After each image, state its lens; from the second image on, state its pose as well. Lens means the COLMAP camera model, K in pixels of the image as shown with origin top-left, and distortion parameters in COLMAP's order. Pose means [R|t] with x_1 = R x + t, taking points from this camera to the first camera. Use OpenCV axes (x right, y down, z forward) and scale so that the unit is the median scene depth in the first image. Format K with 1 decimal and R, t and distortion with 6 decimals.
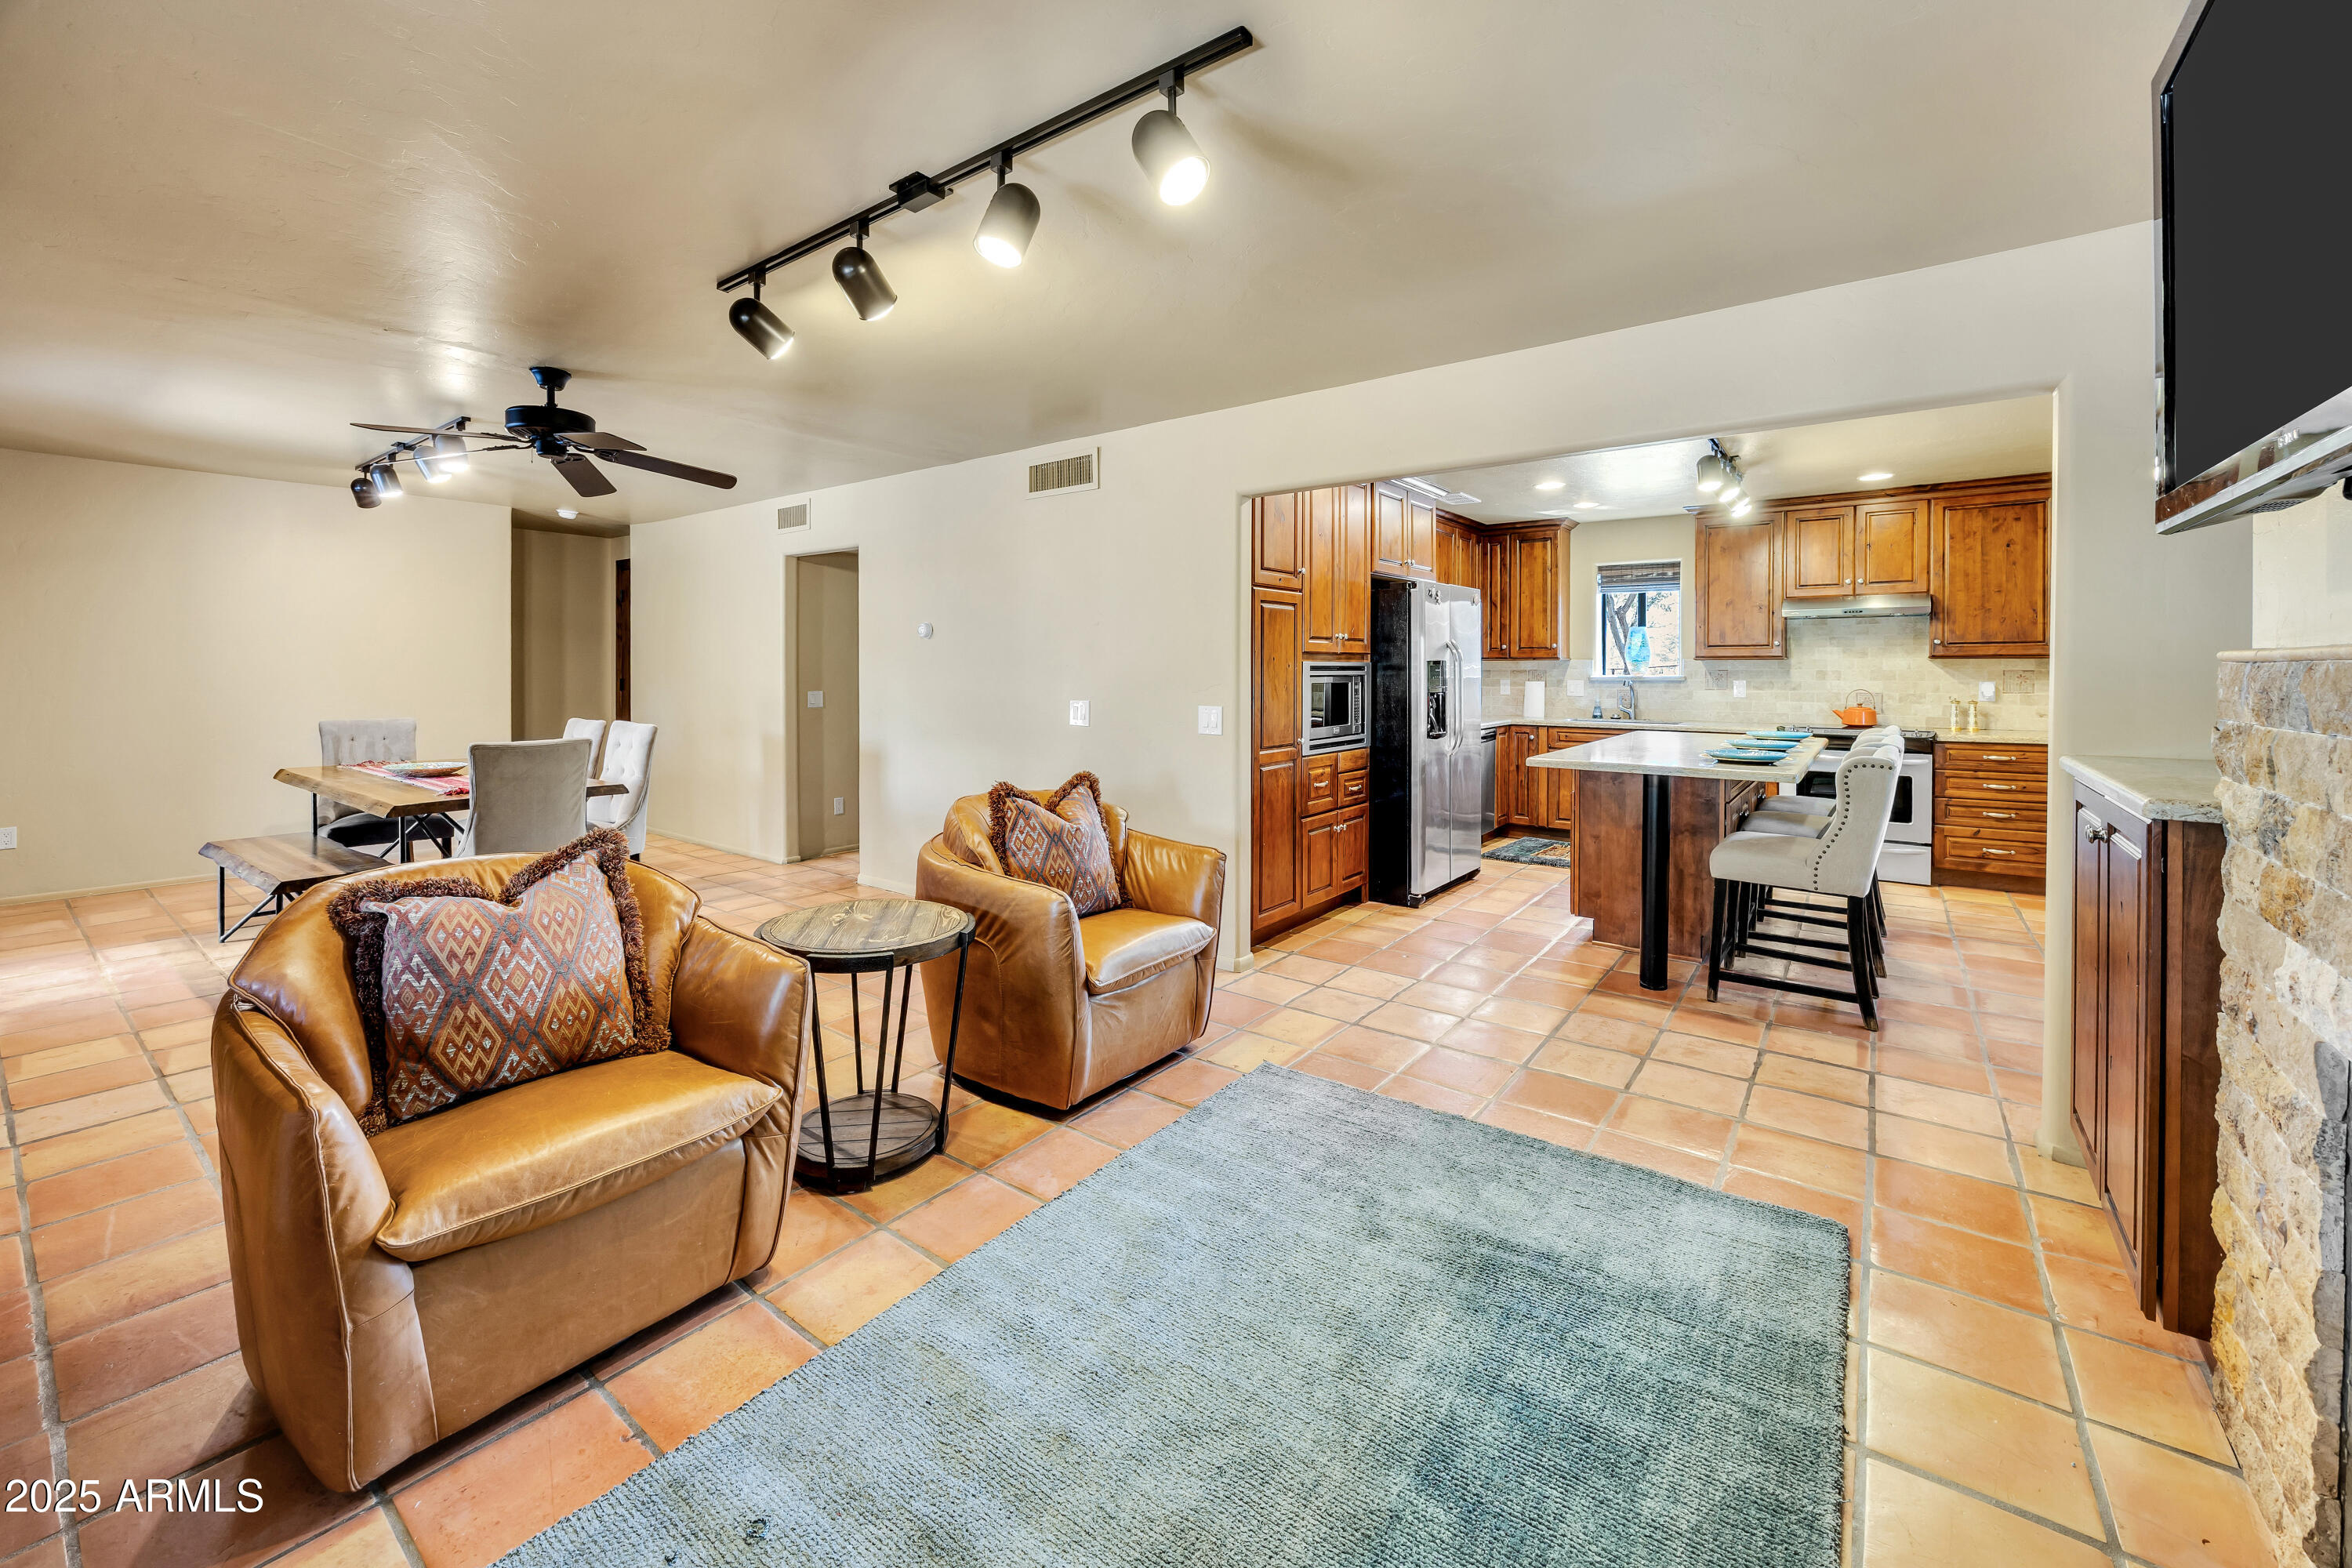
lens RADIAL K [[920.9, 0, 1213.6], [0, 920.9, 684.5], [0, 0, 1]] dist [-0.003877, 0.000038]
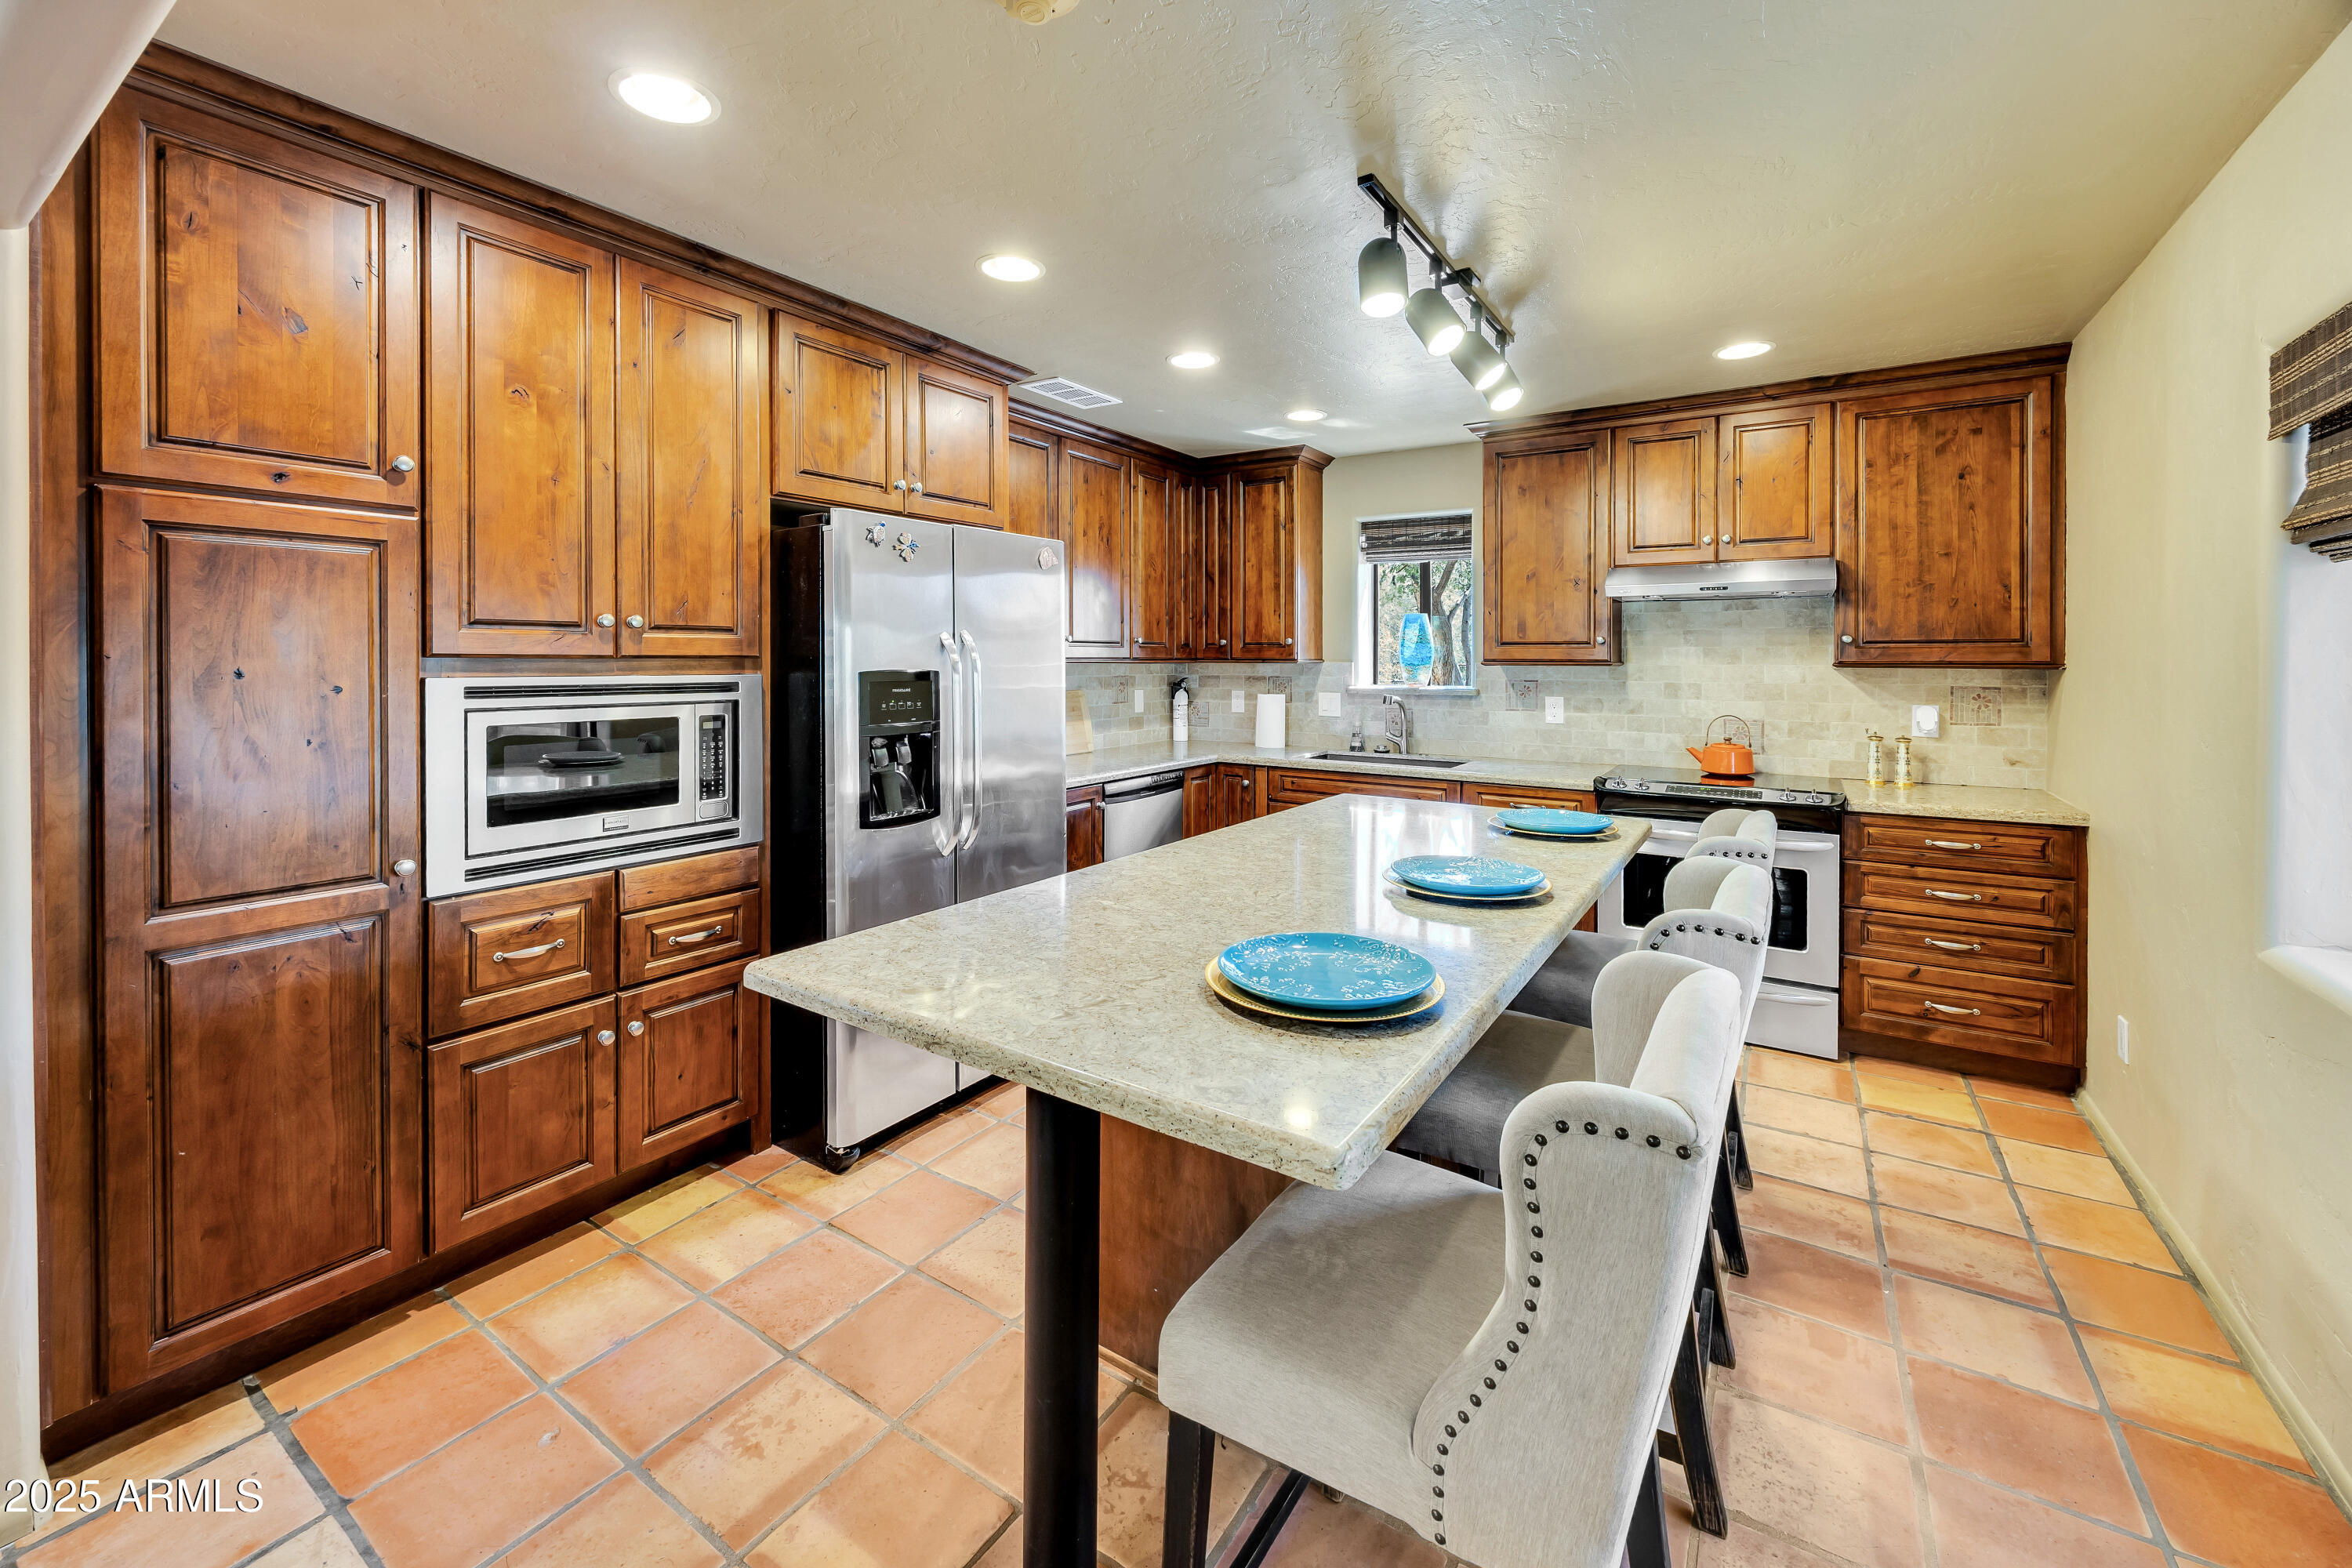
lens RADIAL K [[920.9, 0, 1210.4], [0, 920.9, 666.2], [0, 0, 1]] dist [-0.003877, 0.000038]
pose [[0.998133, 0.004488, 0.060907, 0.327290], [-0.003809, 0.999929, -0.011269, -0.019910], [-0.060953, 0.011016, 0.998080, 0.415014]]
